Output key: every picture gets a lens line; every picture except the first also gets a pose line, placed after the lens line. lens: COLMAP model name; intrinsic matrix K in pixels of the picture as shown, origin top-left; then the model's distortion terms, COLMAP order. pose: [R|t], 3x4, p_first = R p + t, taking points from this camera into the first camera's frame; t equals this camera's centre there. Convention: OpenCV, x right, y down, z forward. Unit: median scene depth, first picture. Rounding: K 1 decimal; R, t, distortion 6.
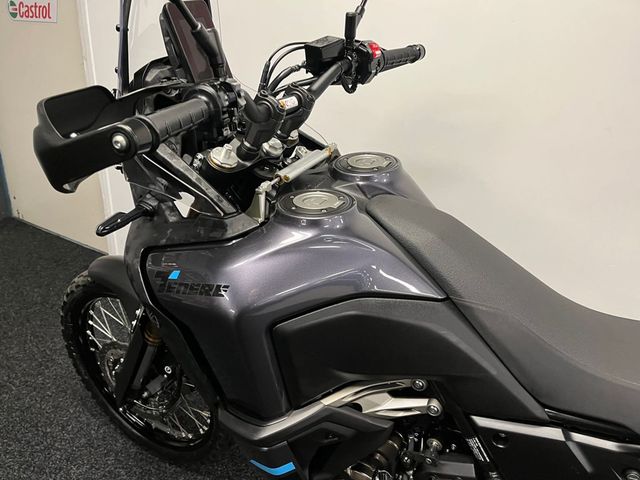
lens RADIAL K [[484.2, 0, 317.2], [0, 484.2, 243.8], [0, 0, 1]] dist [0.077983, -0.101247]
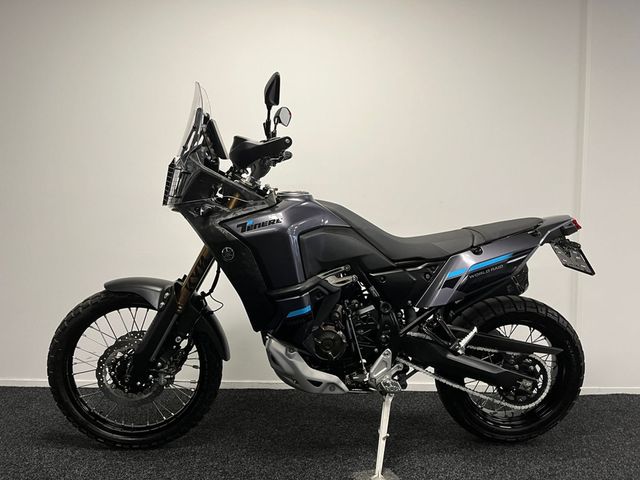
lens RADIAL K [[484.2, 0, 320.1], [0, 484.2, 236.1], [0, 0, 1]] dist [0.077983, -0.101247]
pose [[0.842024, -0.054627, 0.536668, -1.118170], [0.241078, 0.928090, -0.283778, 0.761245], [-0.482574, 0.368326, 0.794643, -0.821310]]
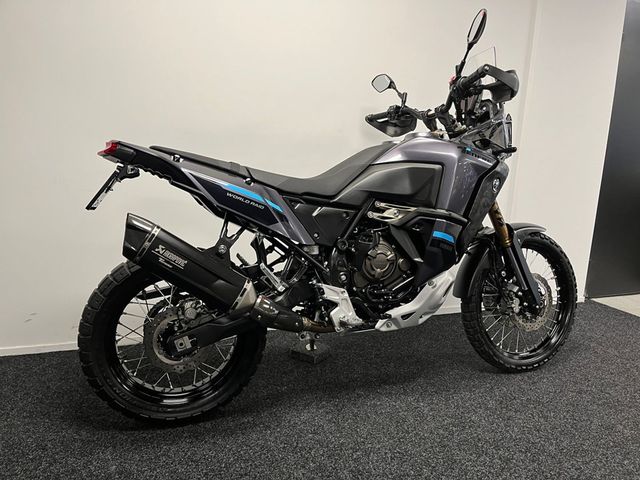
lens RADIAL K [[484.2, 0, 325.0], [0, 484.2, 243.9], [0, 0, 1]] dist [0.077983, -0.101247]
pose [[0.618858, -0.185119, 0.763378, -1.692793], [0.308660, 0.950970, -0.019616, 0.370122], [-0.722318, 0.247764, 0.645654, -0.239067]]
